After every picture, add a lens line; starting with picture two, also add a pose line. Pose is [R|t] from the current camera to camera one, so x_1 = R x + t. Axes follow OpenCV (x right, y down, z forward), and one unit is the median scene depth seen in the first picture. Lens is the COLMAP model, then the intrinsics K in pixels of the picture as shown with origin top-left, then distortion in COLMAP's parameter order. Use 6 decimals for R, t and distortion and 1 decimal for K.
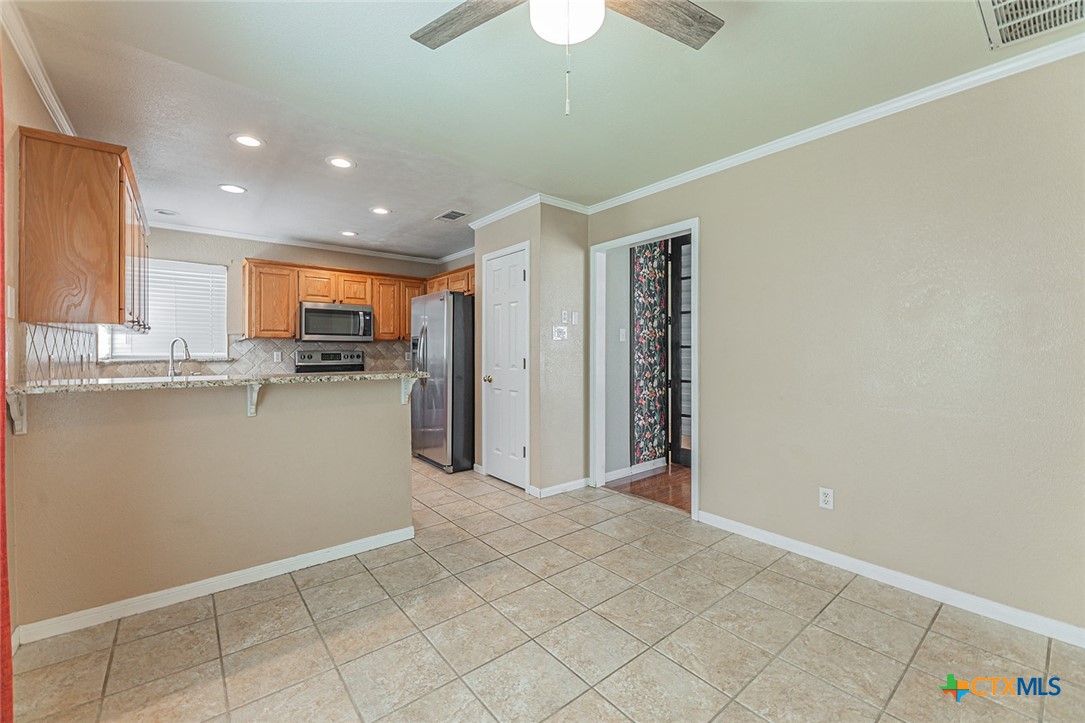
lens RADIAL K [[444.3, 0, 532.6], [0, 444.3, 350.8], [0, 0, 1]] dist [-0.000856, -0.000285]
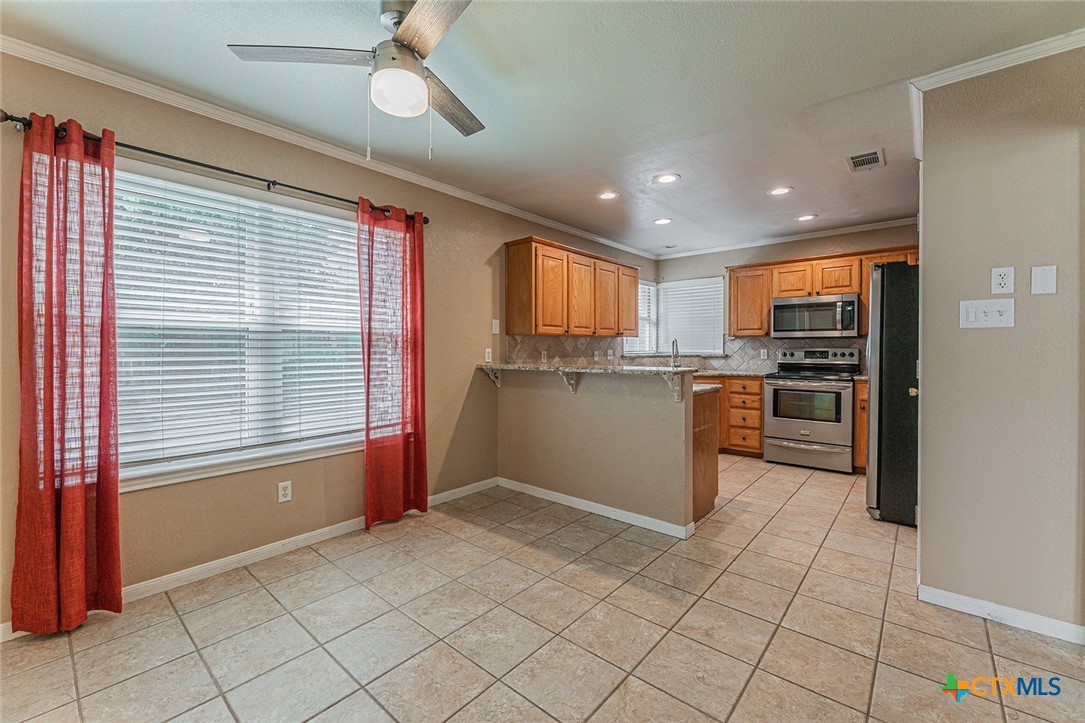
lens RADIAL K [[444.3, 0, 532.6], [0, 444.3, 350.8], [0, 0, 1]] dist [-0.000856, -0.000285]
pose [[0.172946, 0.004624, -0.984920, 0.543743], [0.002101, 0.999985, 0.005063, -0.000350], [0.984929, -0.002945, 0.172934, 0.428250]]
